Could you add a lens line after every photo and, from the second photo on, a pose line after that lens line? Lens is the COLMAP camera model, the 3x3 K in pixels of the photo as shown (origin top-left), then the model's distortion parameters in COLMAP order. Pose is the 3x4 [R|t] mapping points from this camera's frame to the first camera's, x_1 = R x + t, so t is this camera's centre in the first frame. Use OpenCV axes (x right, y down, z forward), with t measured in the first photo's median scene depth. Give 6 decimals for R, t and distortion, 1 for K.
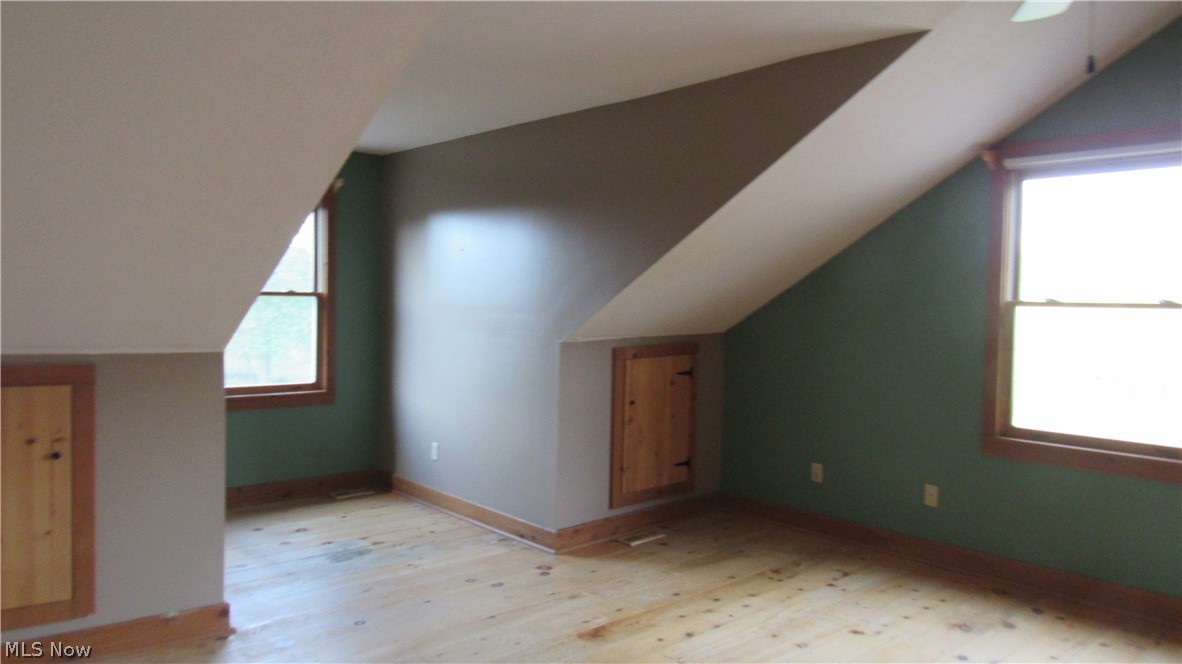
lens RADIAL K [[852.2, 0, 591.0], [0, 852.2, 332.0], [0, 0, 1]] dist [-0.028657, 0.013636]
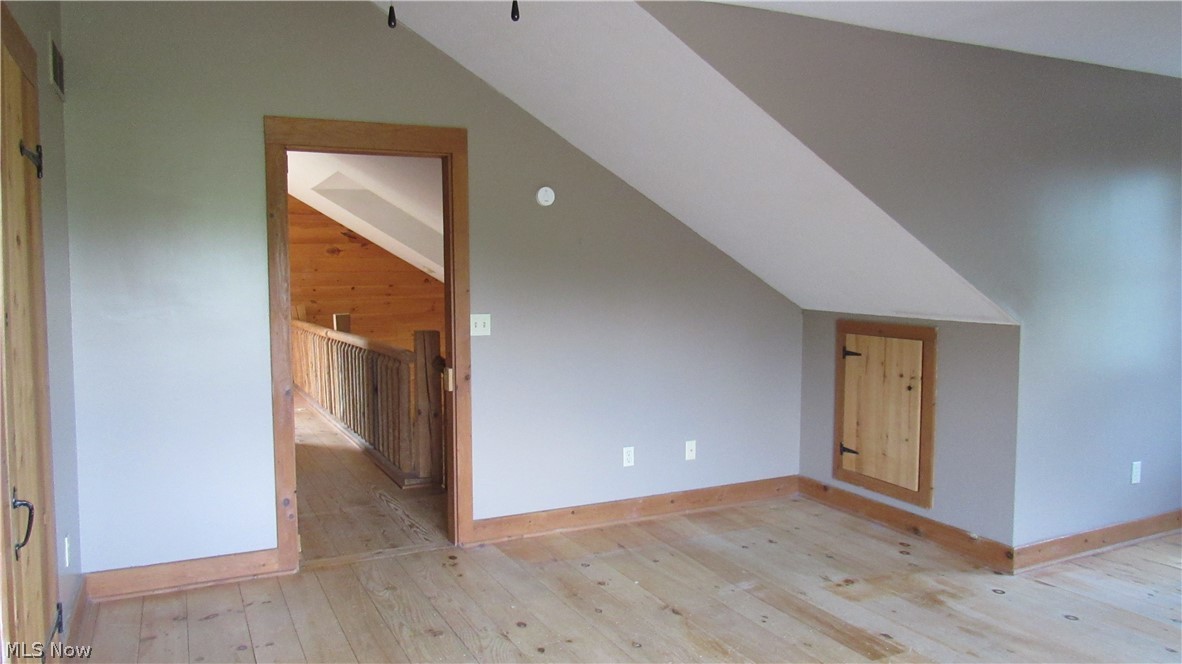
lens RADIAL K [[852.2, 0, 591.0], [0, 852.2, 332.0], [0, 0, 1]] dist [-0.028657, 0.013636]
pose [[-0.253482, 0.057249, -0.965645, 0.899660], [-0.034223, 0.997092, 0.068097, -0.029723], [0.966734, 0.050309, -0.250786, 0.824224]]
